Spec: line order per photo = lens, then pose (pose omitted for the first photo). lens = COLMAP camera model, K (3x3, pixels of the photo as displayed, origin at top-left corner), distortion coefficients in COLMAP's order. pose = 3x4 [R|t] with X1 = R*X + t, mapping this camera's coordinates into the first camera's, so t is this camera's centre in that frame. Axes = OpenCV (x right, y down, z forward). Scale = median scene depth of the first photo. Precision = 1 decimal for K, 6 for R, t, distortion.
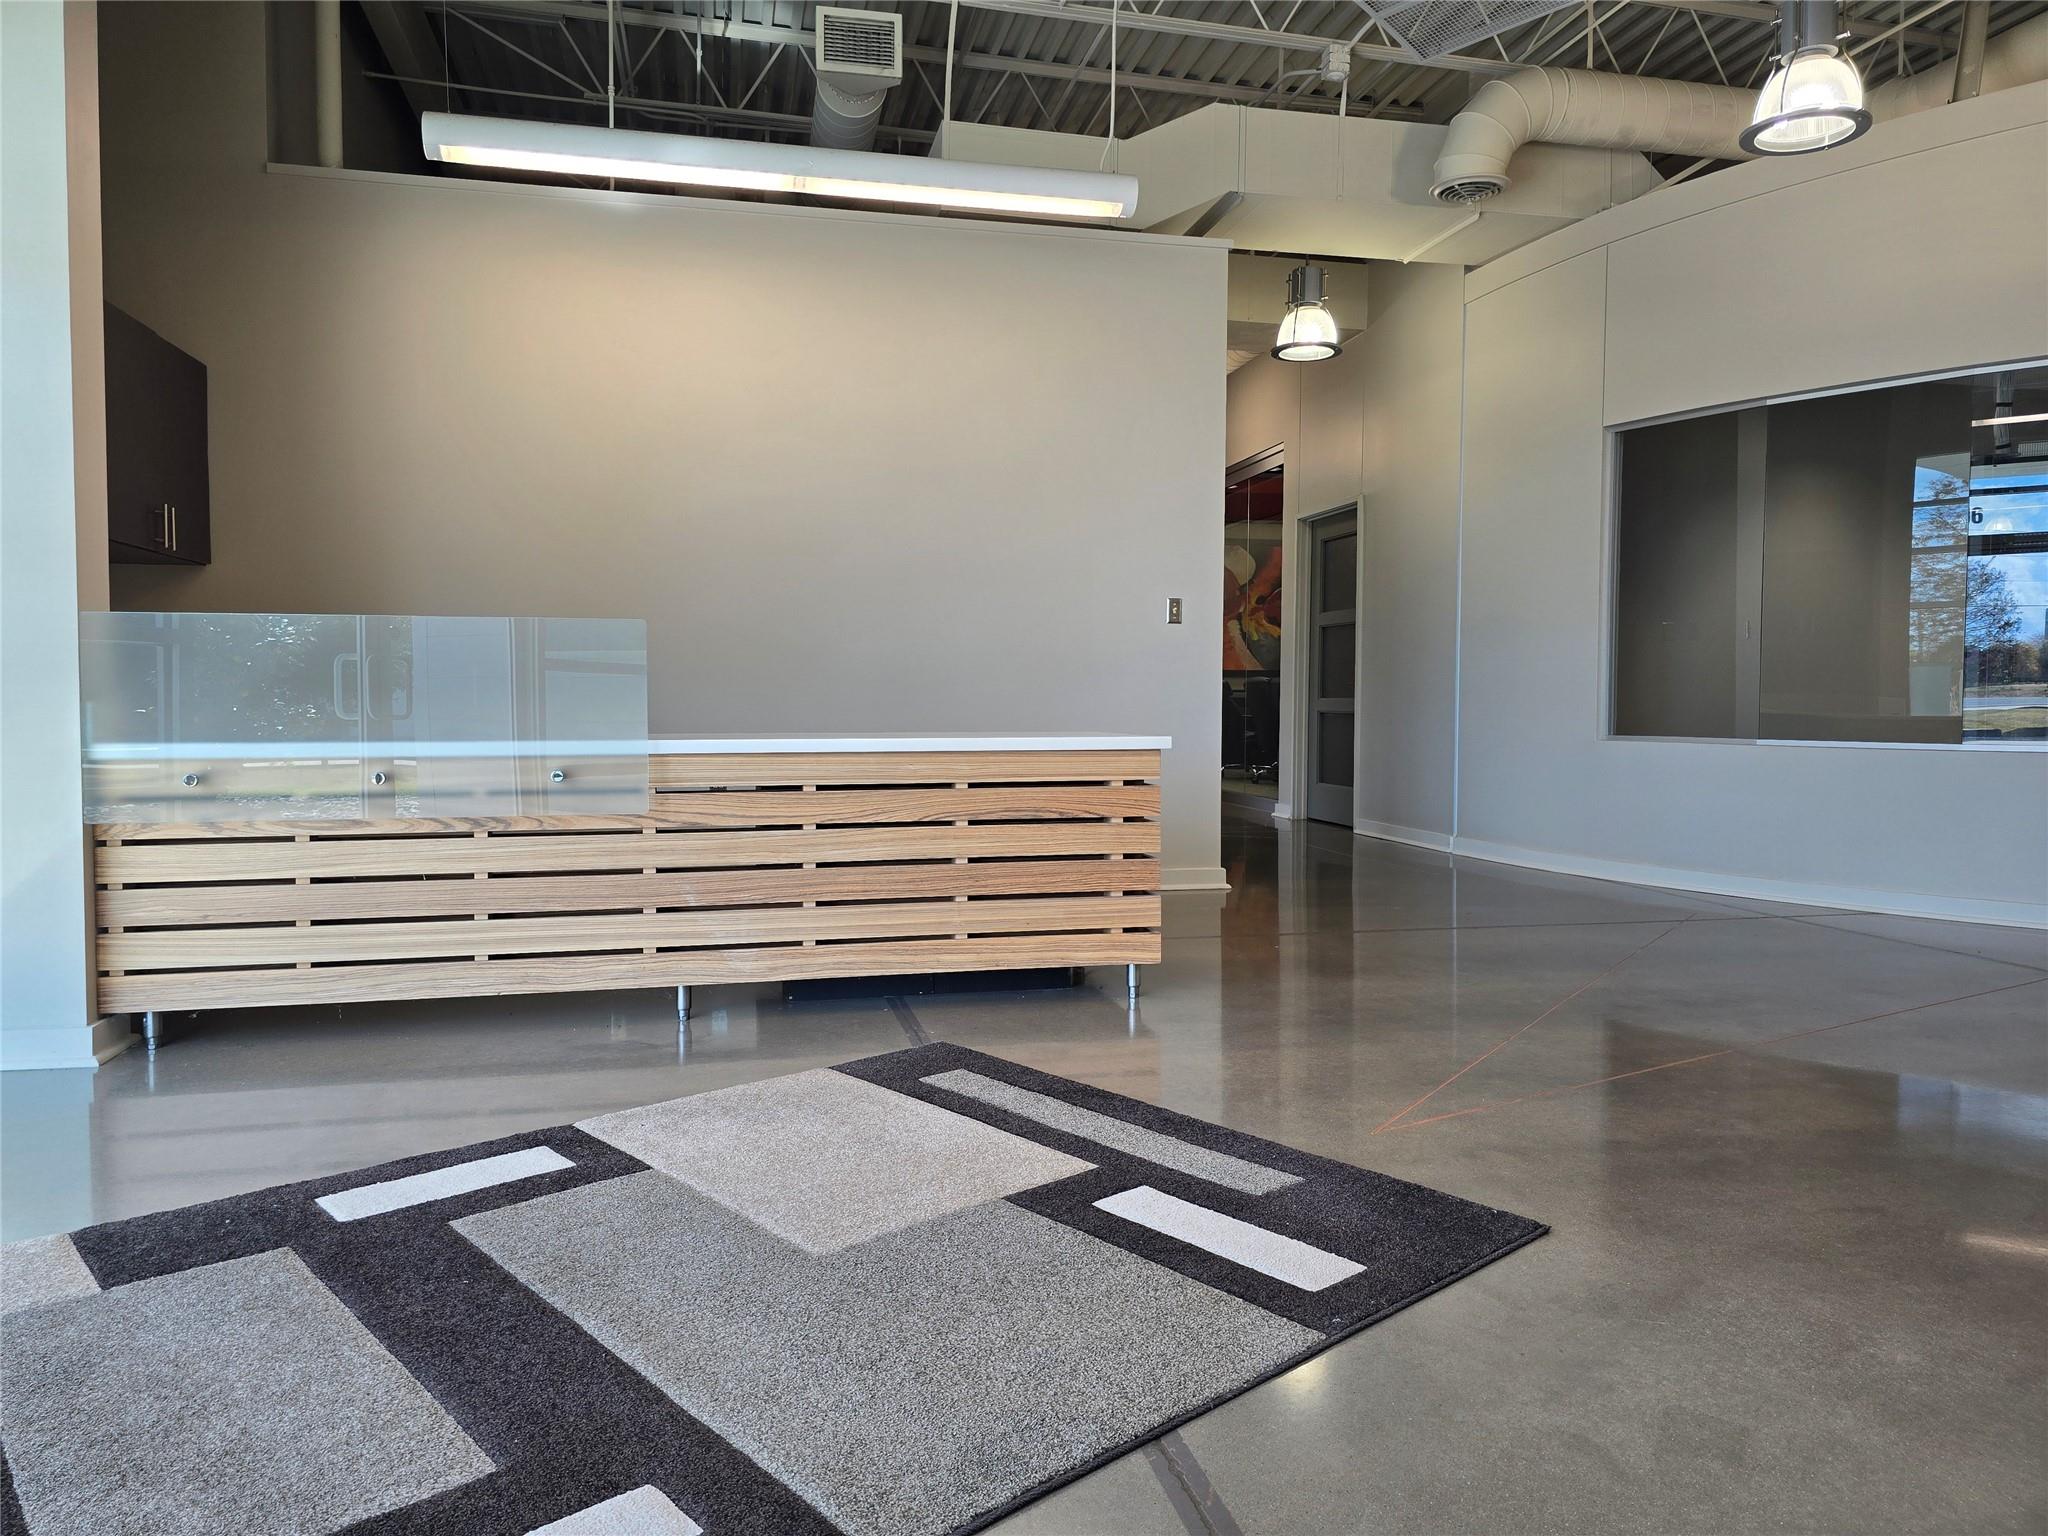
lens RADIAL K [[1370.8, 0, 1011.4], [0, 1370.8, 773.8], [0, 0, 1]] dist [0.022705, -0.025633]
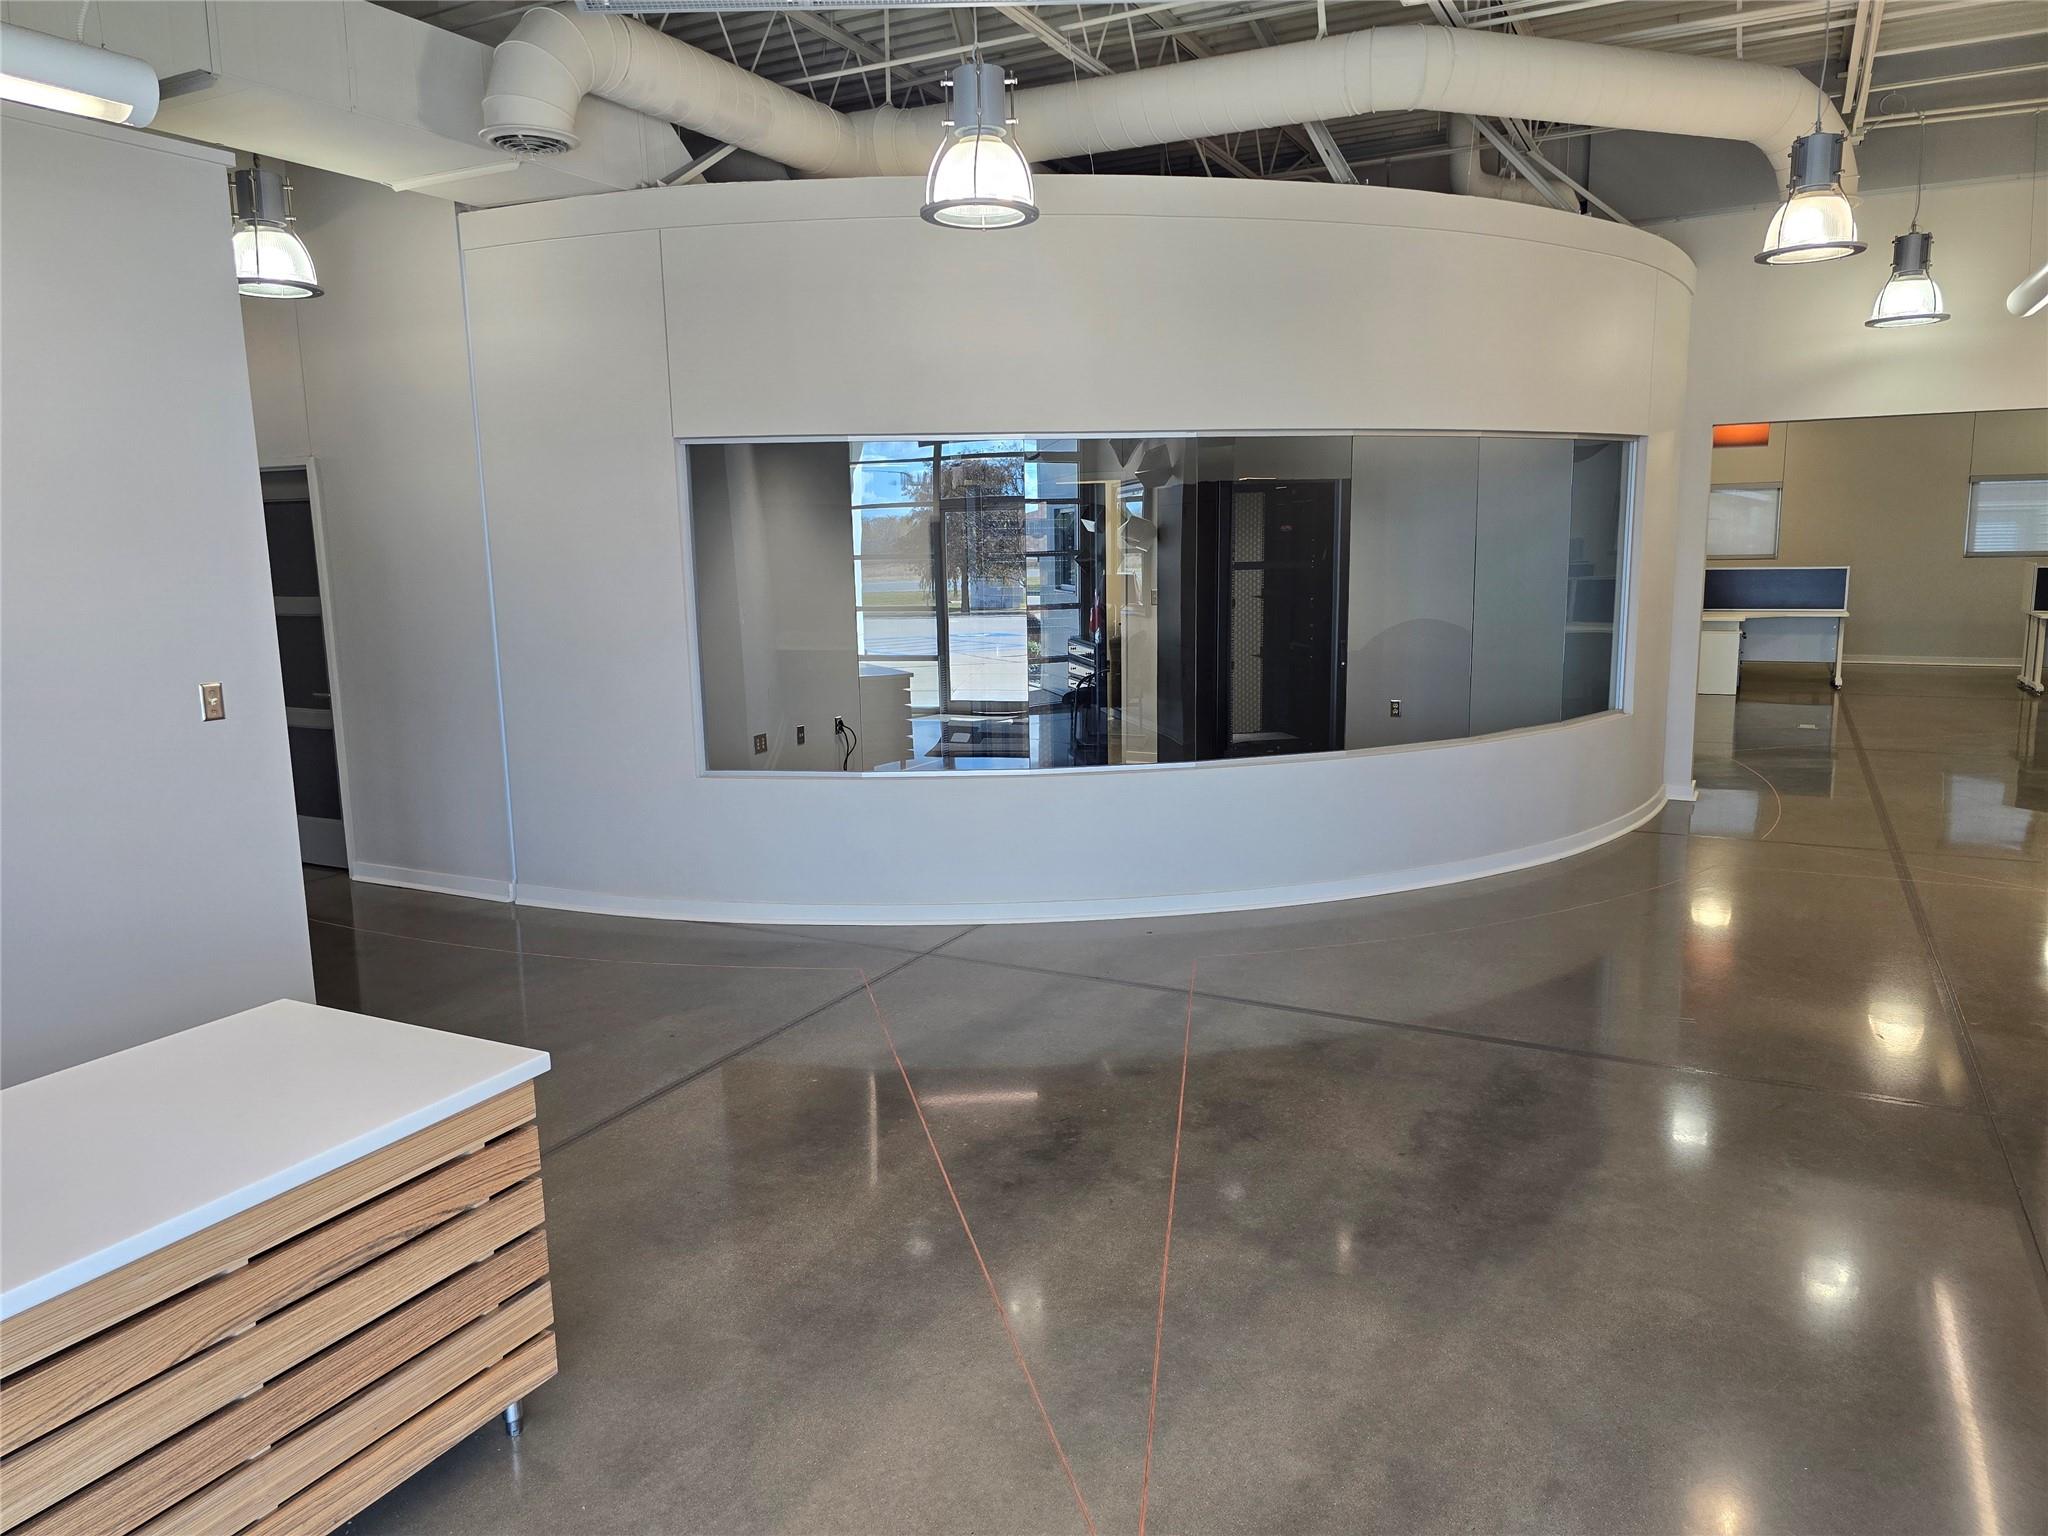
lens RADIAL K [[1370.8, 0, 1027.7], [0, 1370.8, 757.3], [0, 0, 1]] dist [0.022705, -0.025633]
pose [[0.647981, -0.133174, 0.749923, -0.136249], [0.062531, 0.990573, 0.121879, -0.150254], [-0.759085, -0.032081, 0.650200, 0.246821]]
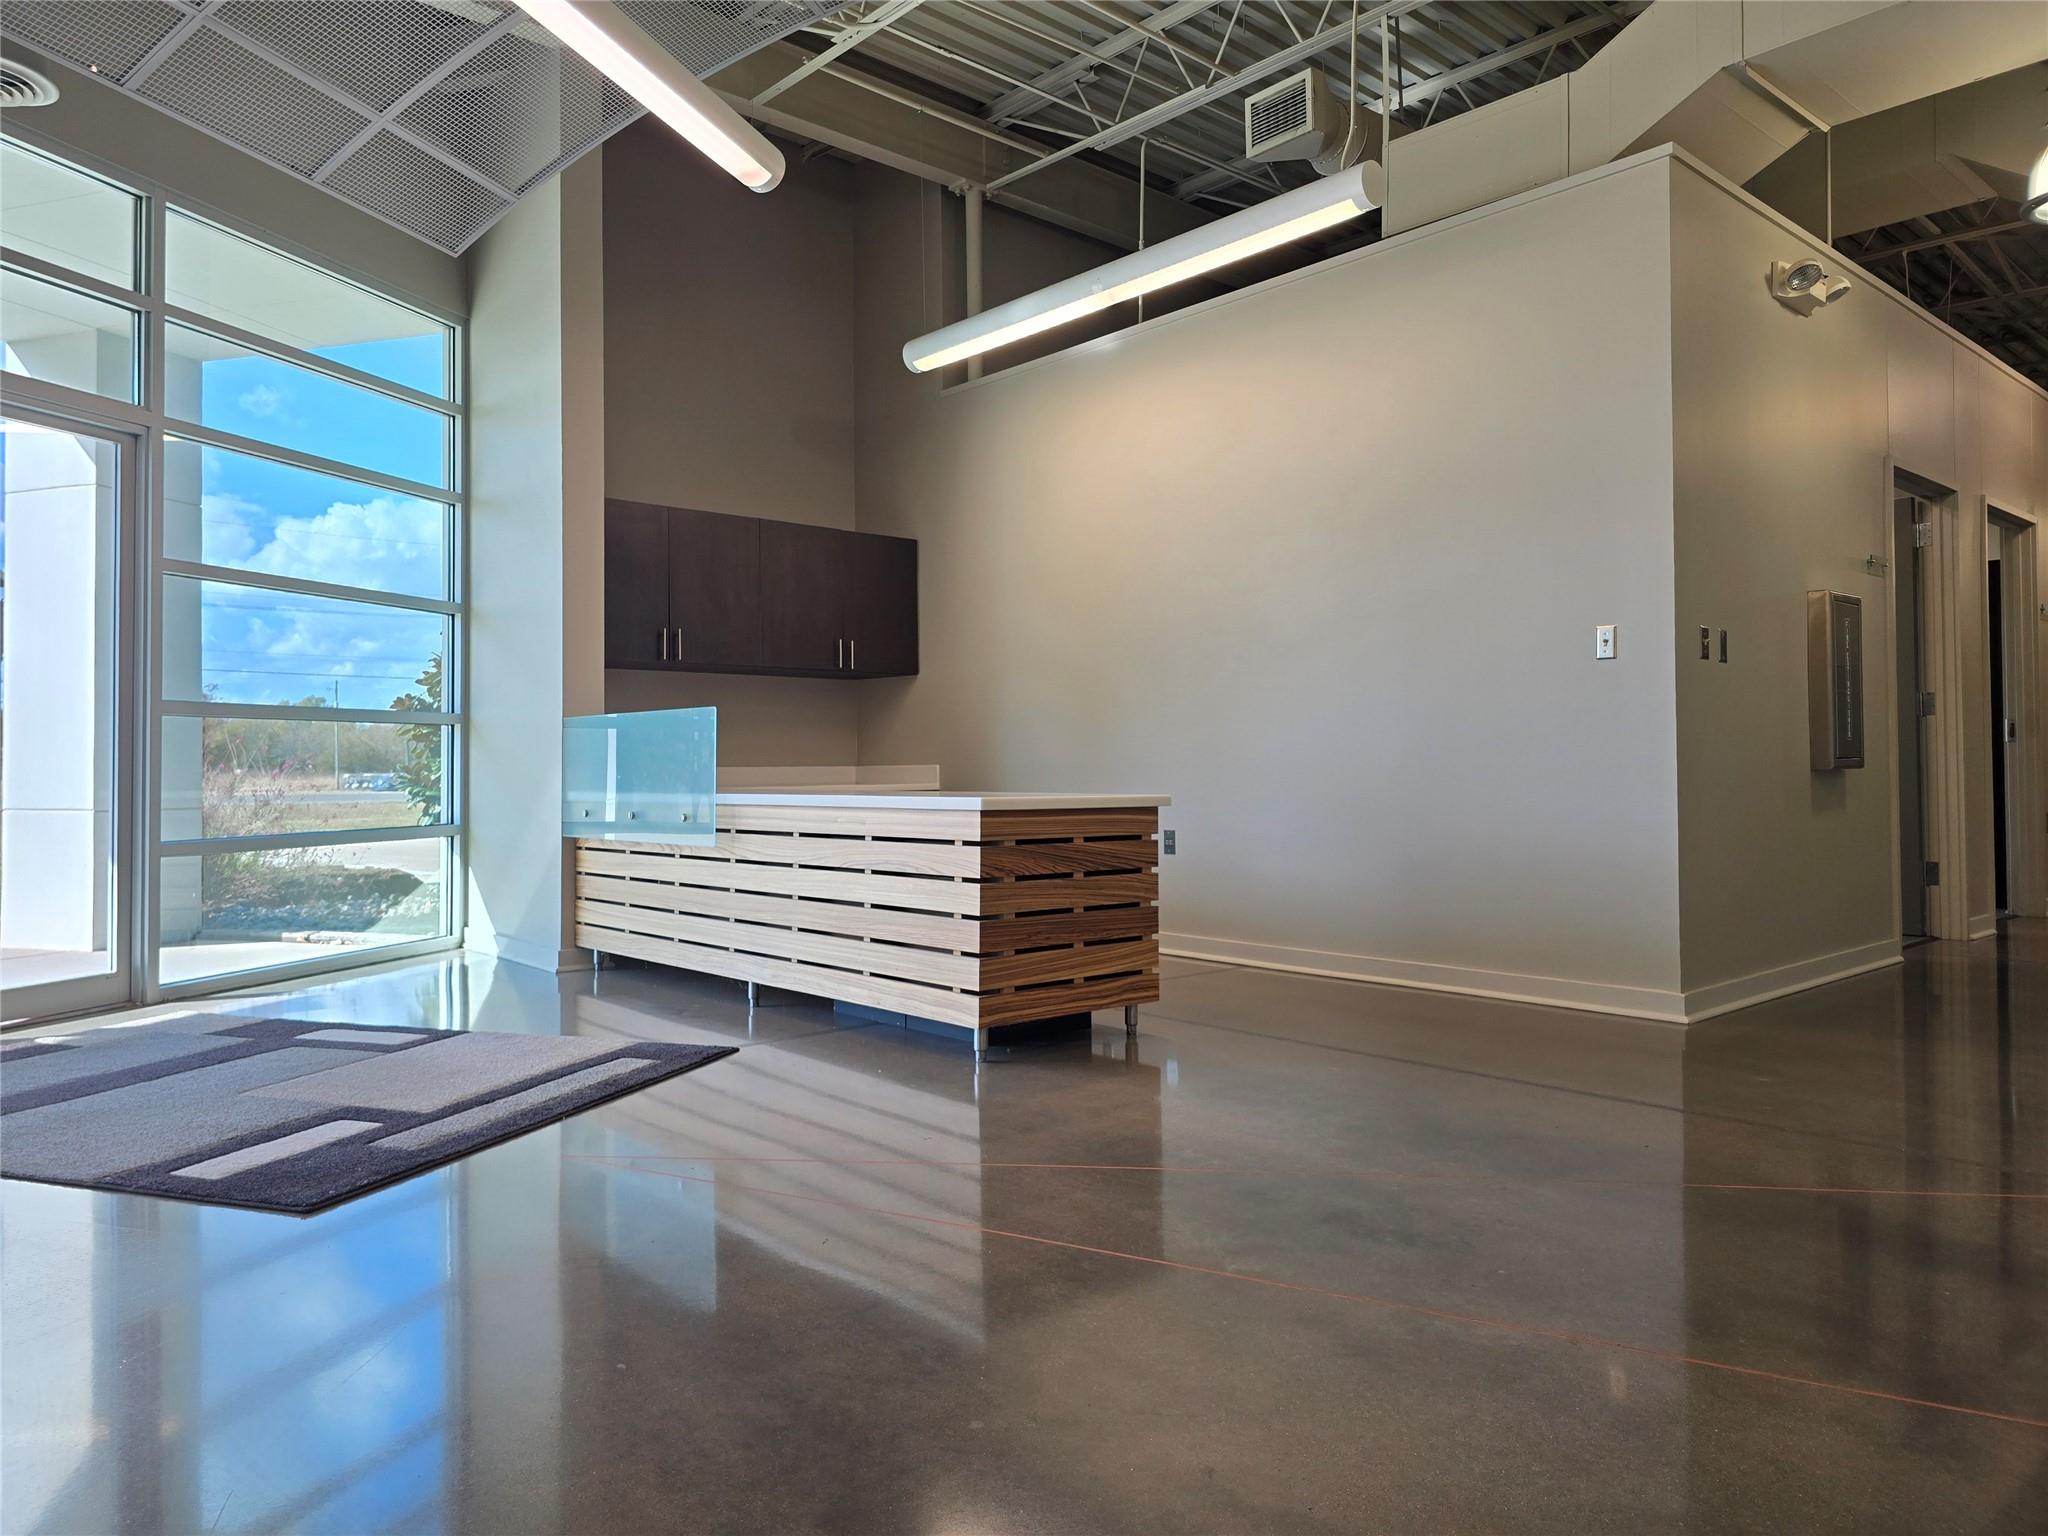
lens RADIAL K [[1370.8, 0, 1027.1], [0, 1370.8, 752.7], [0, 0, 1]] dist [0.022705, -0.025633]
pose [[0.485720, -0.013489, -0.874011, 0.636216], [-0.037977, 0.998611, -0.036517, -0.016671], [0.873289, 0.050930, 0.484533, 0.347413]]
